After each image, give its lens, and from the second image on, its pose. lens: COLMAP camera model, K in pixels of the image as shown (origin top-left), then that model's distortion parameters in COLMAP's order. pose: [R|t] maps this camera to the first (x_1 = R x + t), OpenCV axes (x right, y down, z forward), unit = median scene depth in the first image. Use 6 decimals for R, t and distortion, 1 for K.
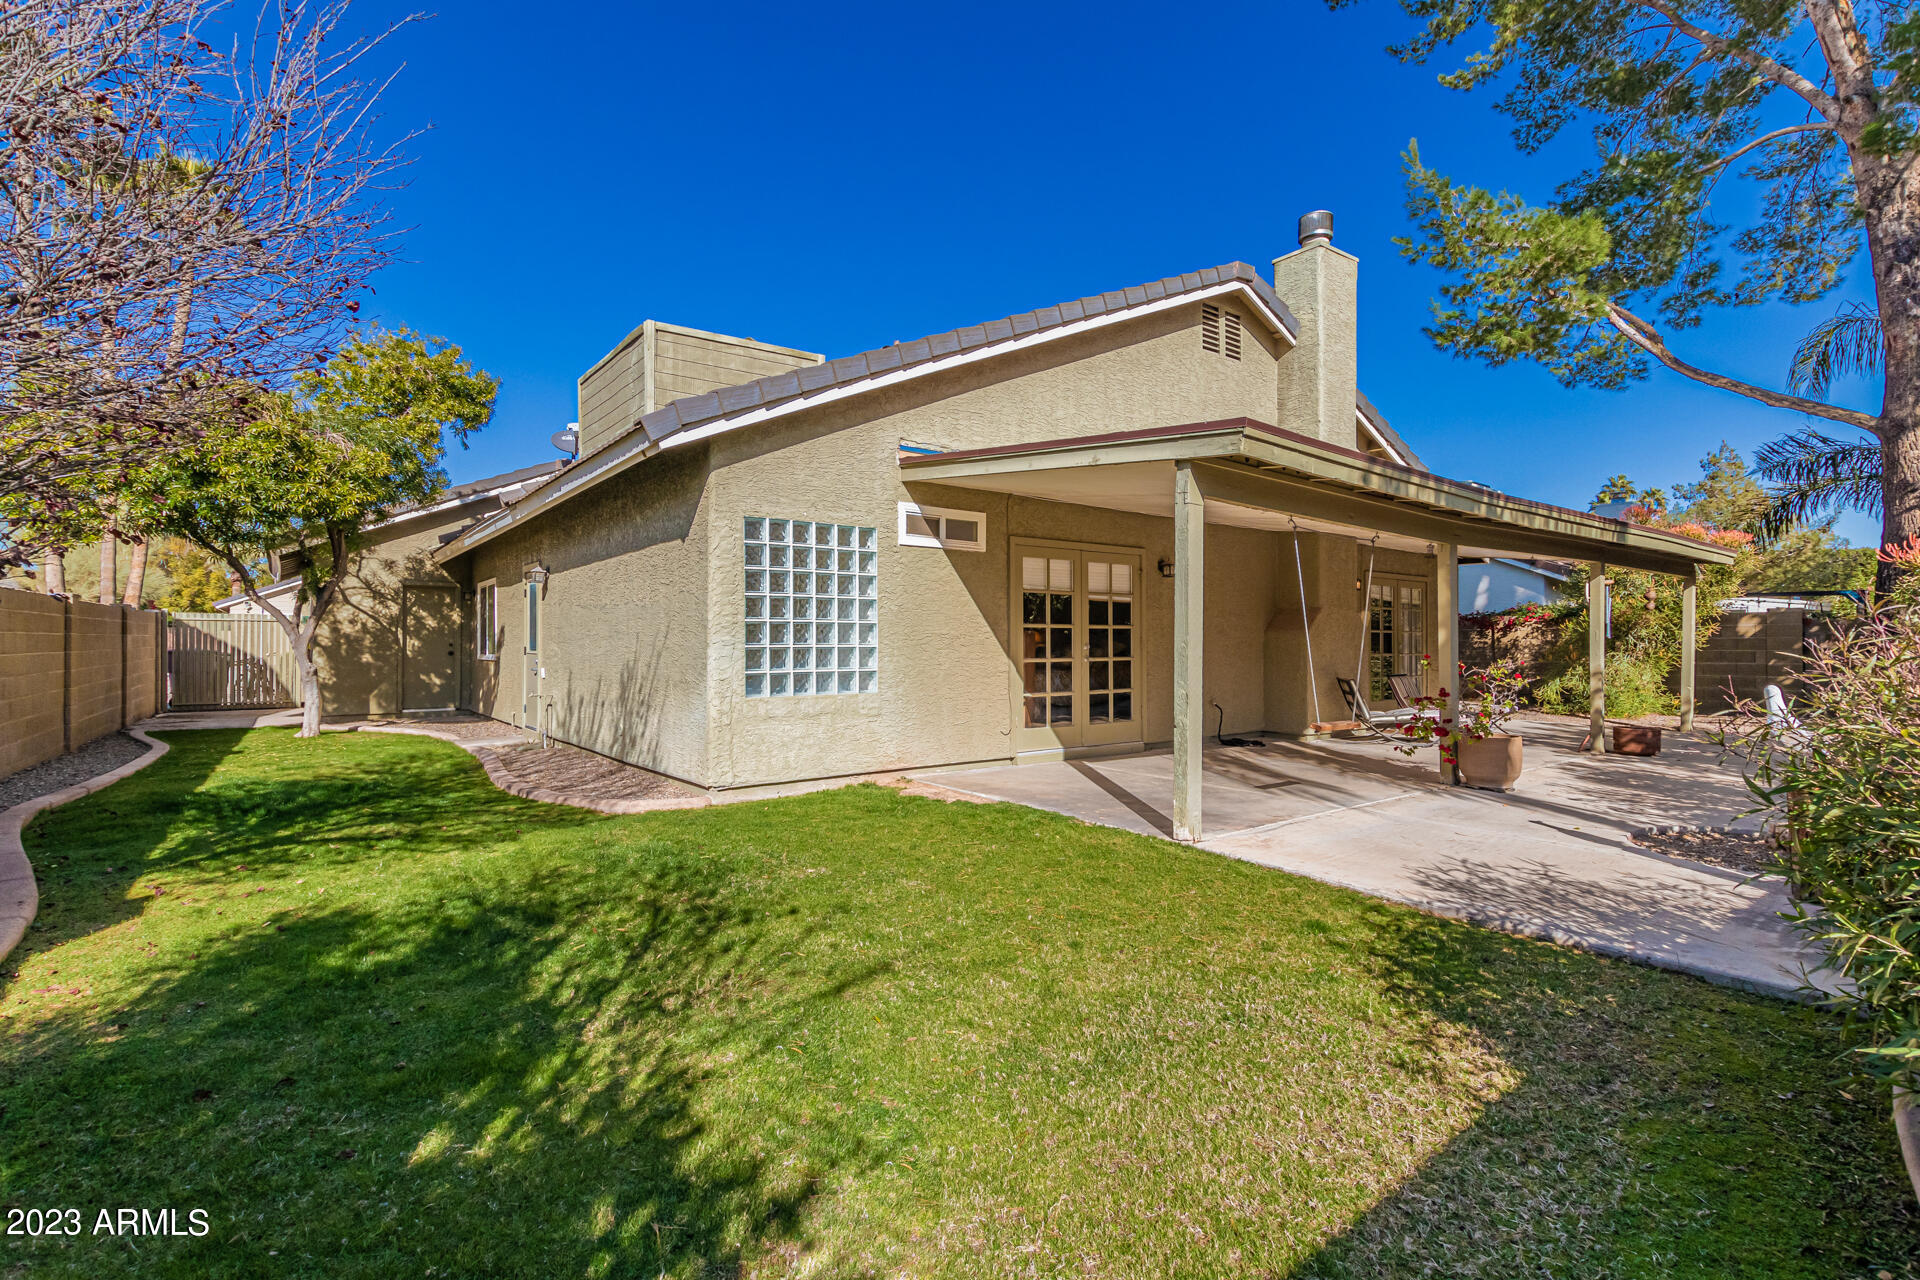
lens RADIAL K [[860.9, 0, 948.1], [0, 860.9, 633.1], [0, 0, 1]] dist [0.003551, 0.000809]
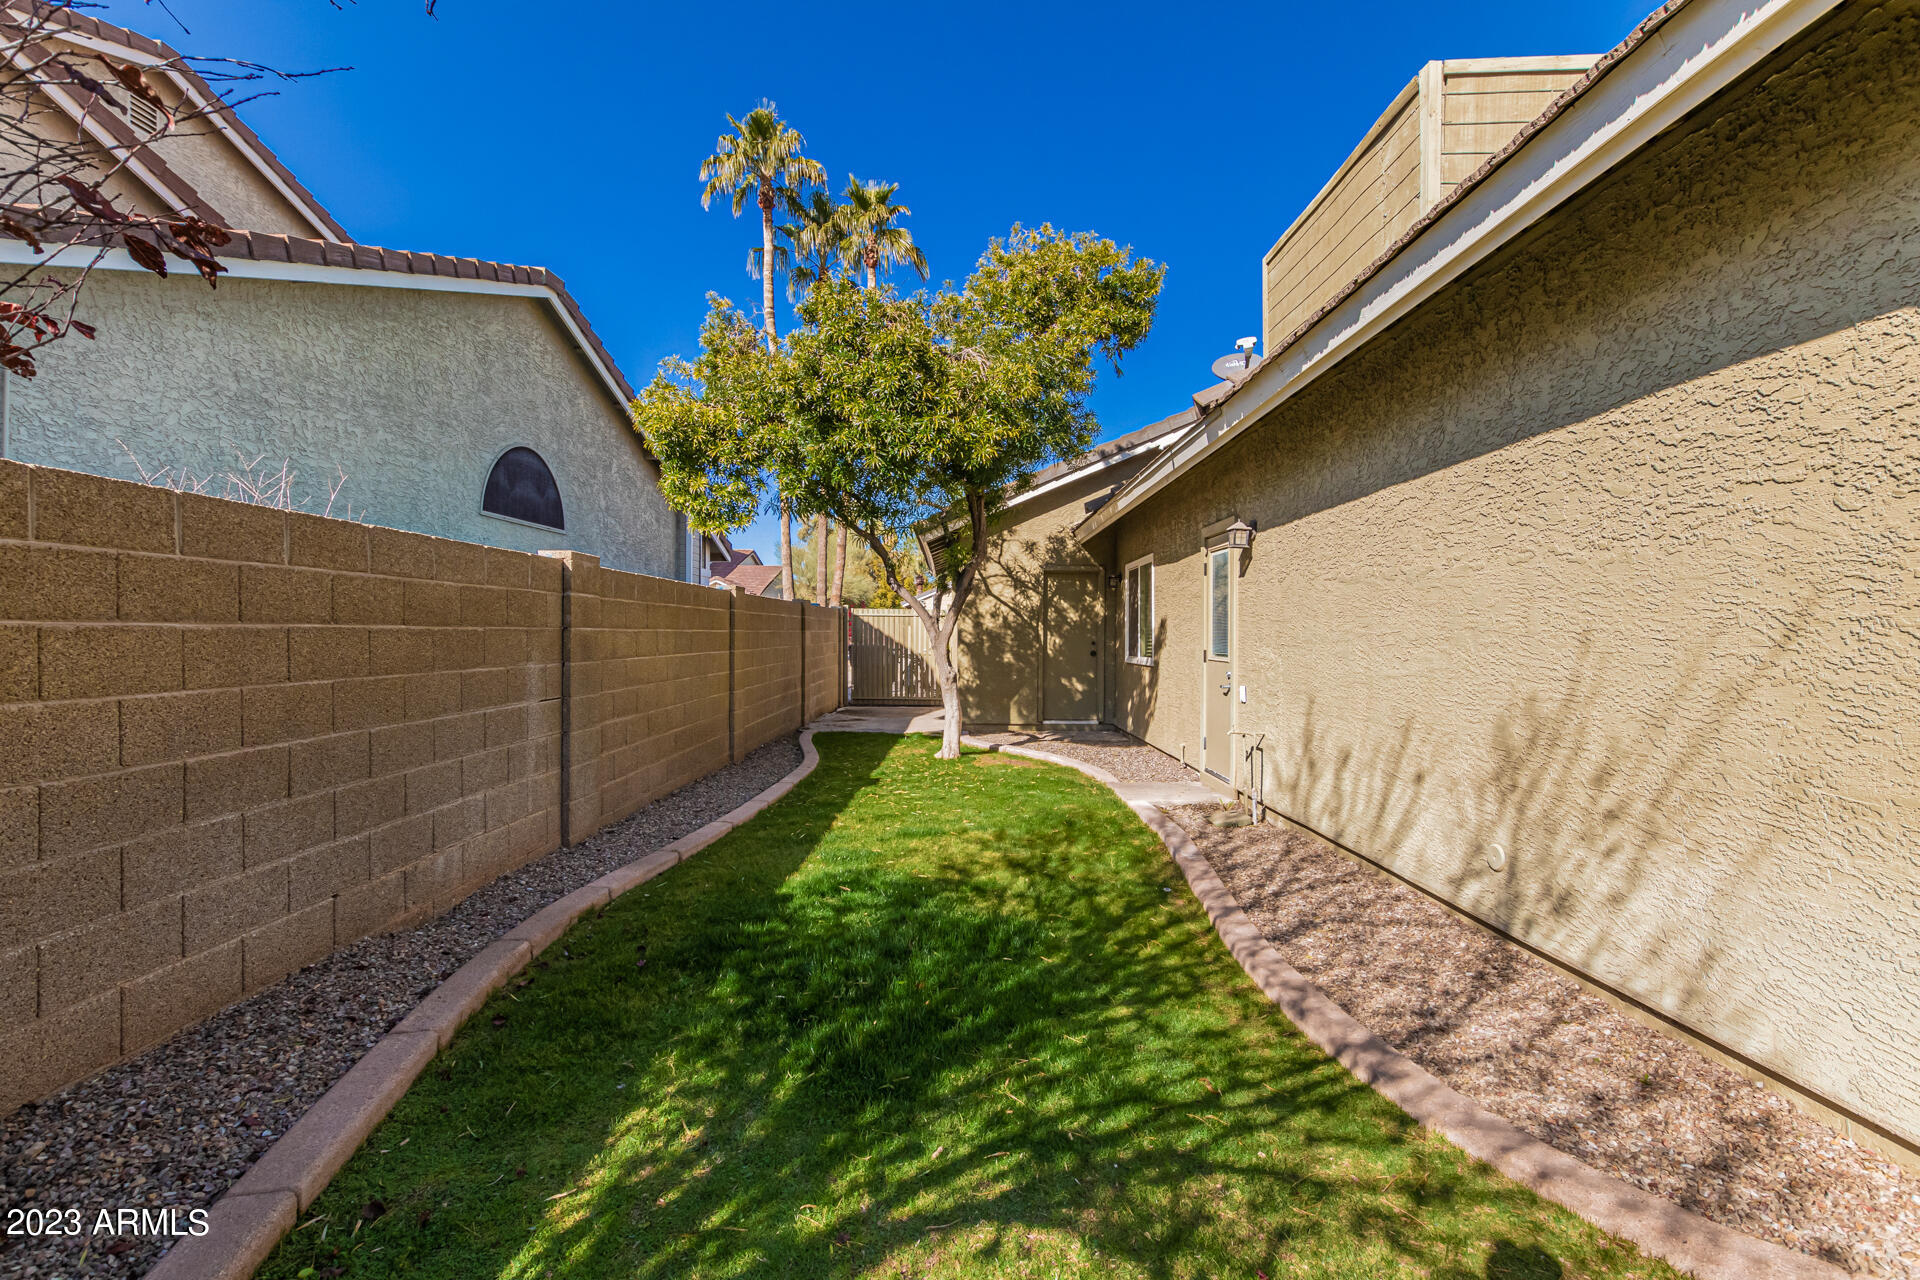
lens RADIAL K [[860.9, 0, 948.1], [0, 860.9, 633.1], [0, 0, 1]] dist [0.003551, 0.000809]
pose [[0.788790, 0.002391, -0.614658, -0.219697], [0.002341, 0.999973, 0.006895, -0.001589], [0.614659, -0.006878, 0.788763, 0.325359]]
